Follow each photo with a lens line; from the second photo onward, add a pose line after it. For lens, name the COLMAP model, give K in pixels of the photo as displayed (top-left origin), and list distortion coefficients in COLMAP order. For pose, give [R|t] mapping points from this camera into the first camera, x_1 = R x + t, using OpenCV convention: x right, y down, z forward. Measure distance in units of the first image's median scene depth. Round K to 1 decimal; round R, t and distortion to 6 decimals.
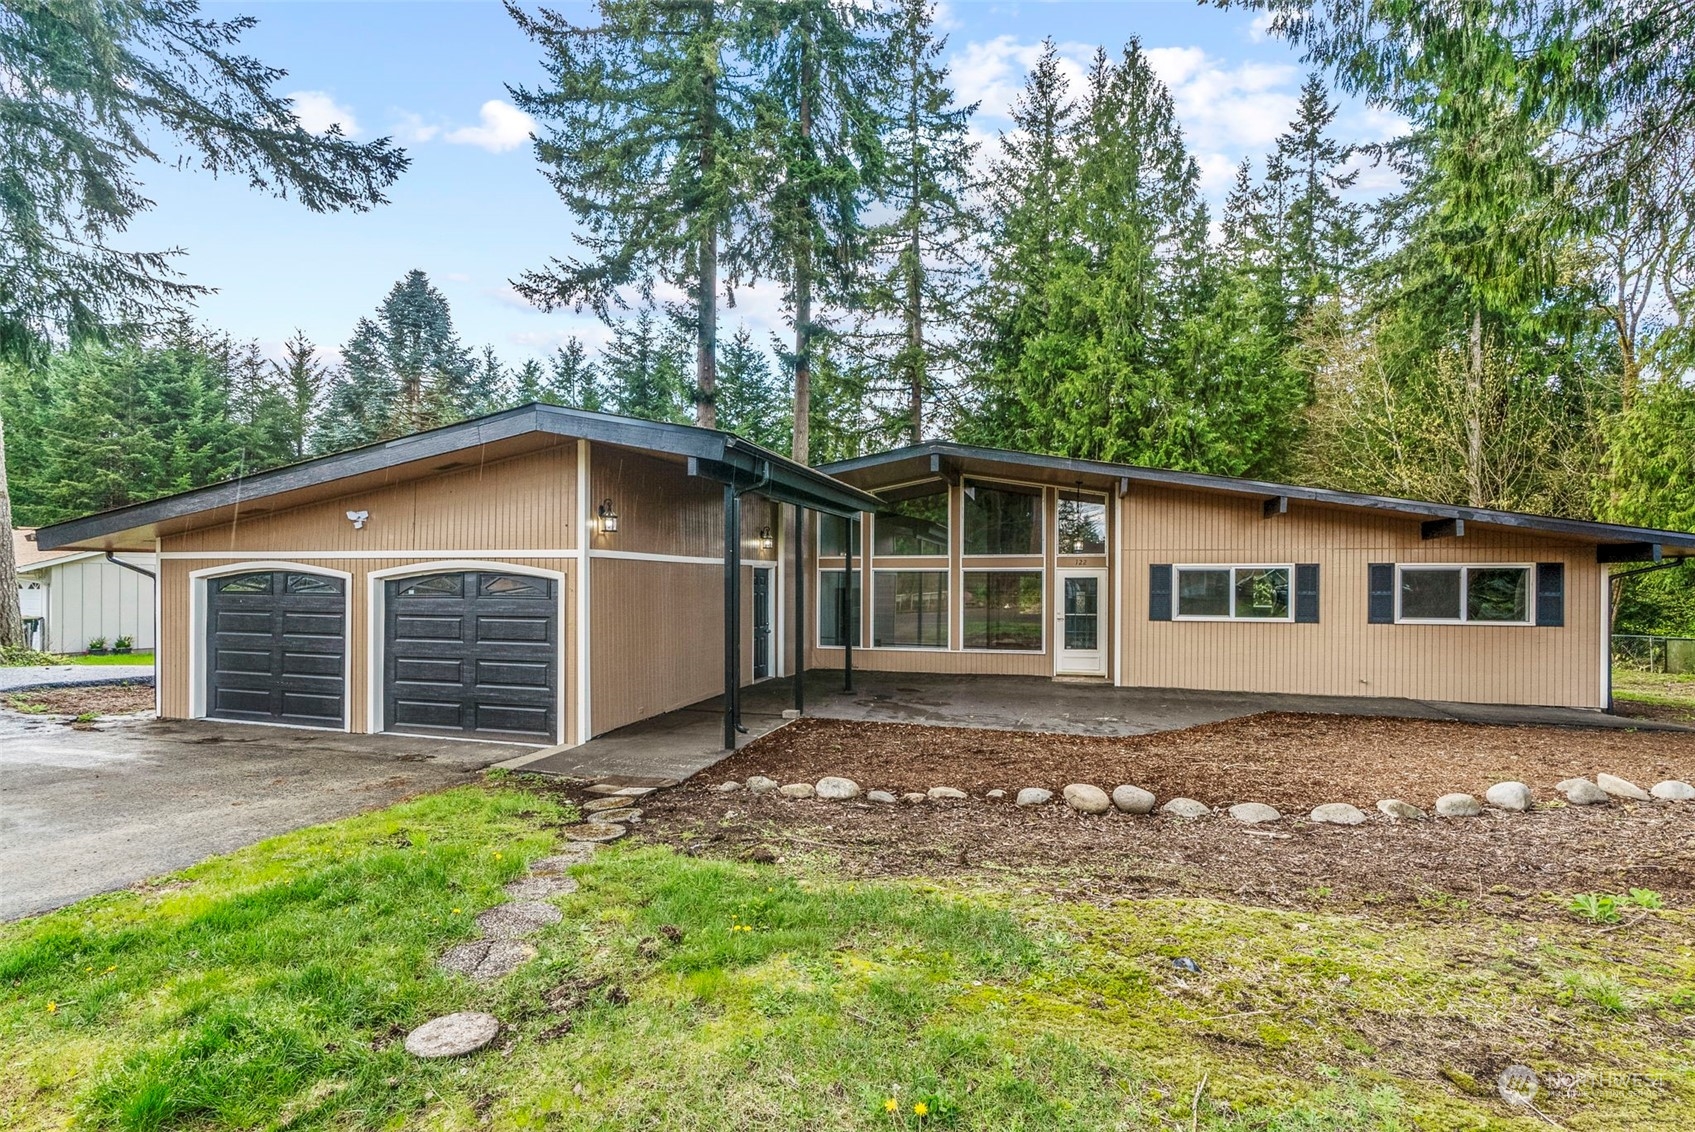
lens RADIAL K [[762.6, 0, 841.4], [0, 762.6, 591.0], [0, 0, 1]] dist [-0.004292, 0.000983]
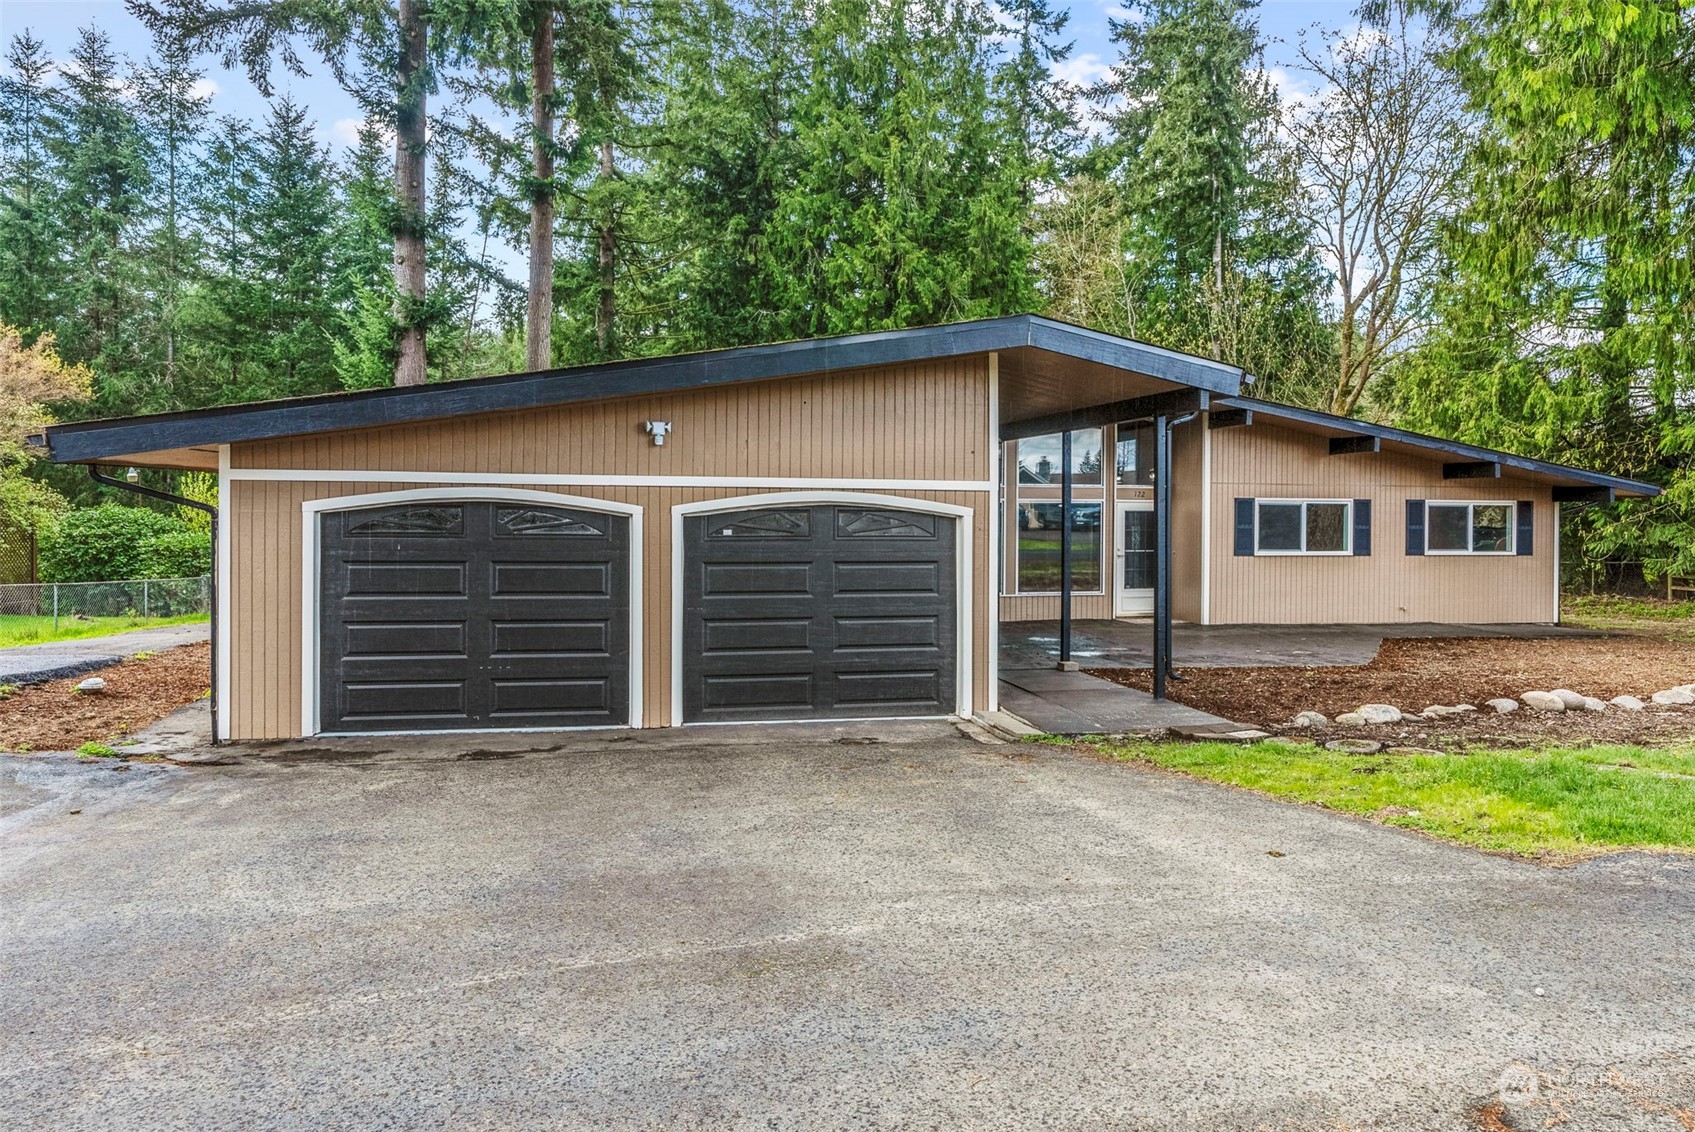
lens RADIAL K [[1075.9, 0, 845.0], [0, 1075.9, 536.3], [0, 0, 1]] dist [0.001497, 0.000608]
pose [[0.889071, -0.007535, 0.457708, -0.683683], [0.000307, 0.999874, 0.015865, -0.008568], [-0.457770, -0.013965, 0.888961, 0.003986]]
